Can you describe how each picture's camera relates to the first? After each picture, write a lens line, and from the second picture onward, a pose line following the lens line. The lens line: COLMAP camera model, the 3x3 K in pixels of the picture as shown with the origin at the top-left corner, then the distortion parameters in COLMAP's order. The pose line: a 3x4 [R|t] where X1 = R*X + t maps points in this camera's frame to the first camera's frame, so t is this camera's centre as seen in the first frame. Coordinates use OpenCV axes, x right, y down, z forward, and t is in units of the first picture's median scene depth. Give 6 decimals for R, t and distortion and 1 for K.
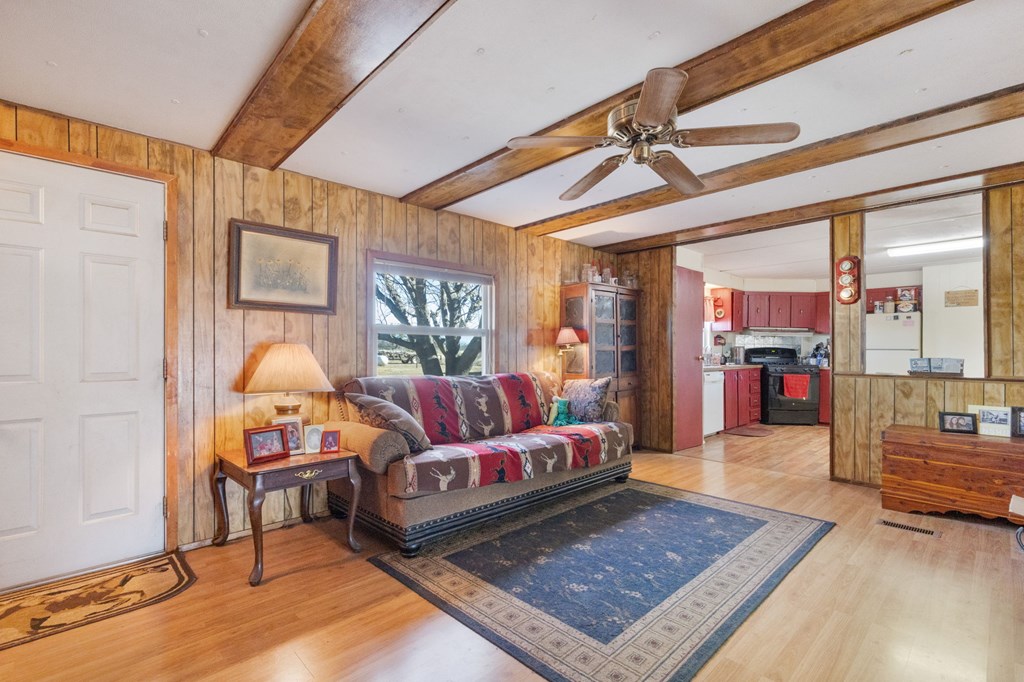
lens RADIAL K [[465.4, 0, 510.7], [0, 465.4, 347.1], [0, 0, 1]] dist [0.008307, 0.000340]
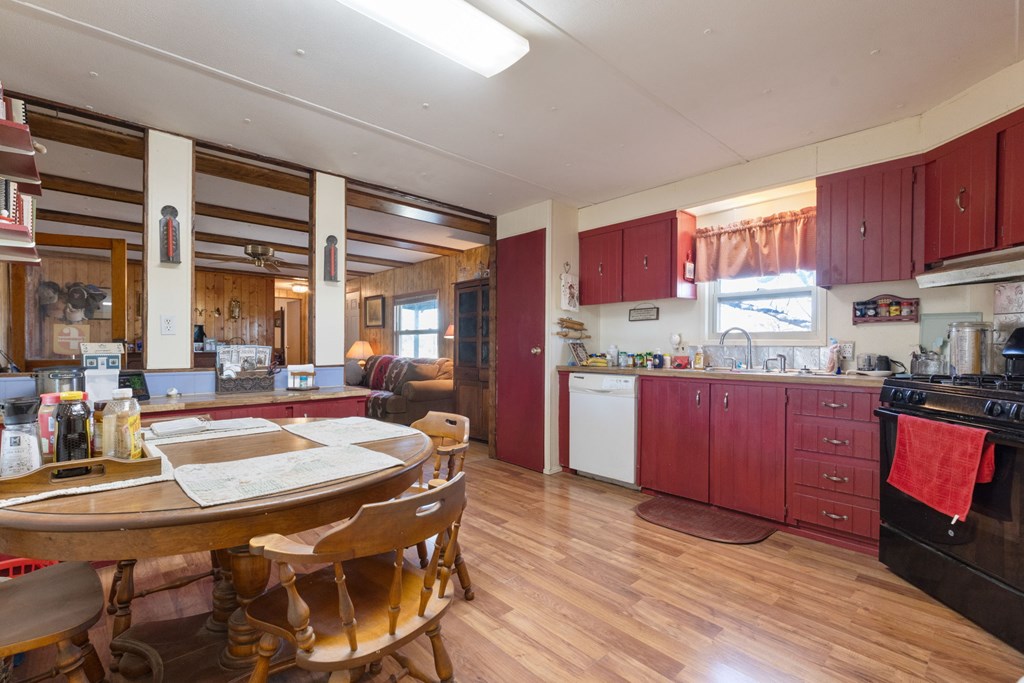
lens RADIAL K [[465.4, 0, 507.6], [0, 465.4, 349.6], [0, 0, 1]] dist [0.008307, 0.000340]
pose [[-0.014651, 0.003546, -0.999886, 2.030261], [0.004794, 0.999982, 0.003476, 0.032849], [0.999881, -0.004742, -0.014667, 1.734642]]
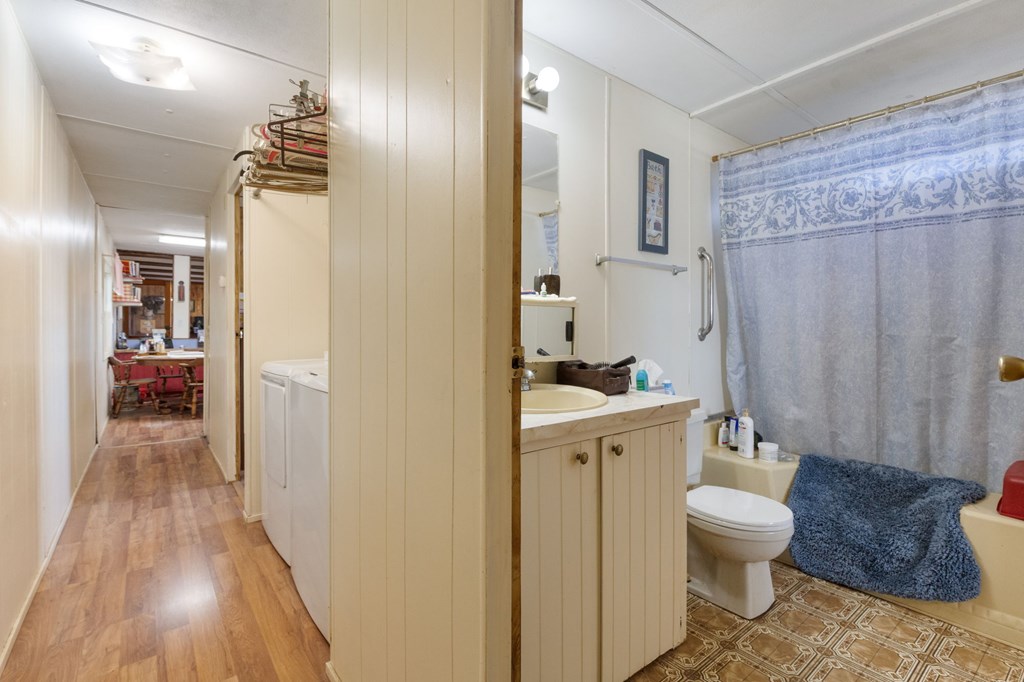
lens RADIAL K [[465.4, 0, 510.2], [0, 465.4, 331.3], [0, 0, 1]] dist [0.008307, 0.000340]
pose [[-0.094794, 0.006275, -0.995477, 5.868639], [0.002051, 0.999979, 0.006108, 0.000631], [0.995495, -0.001463, -0.094805, 5.279870]]
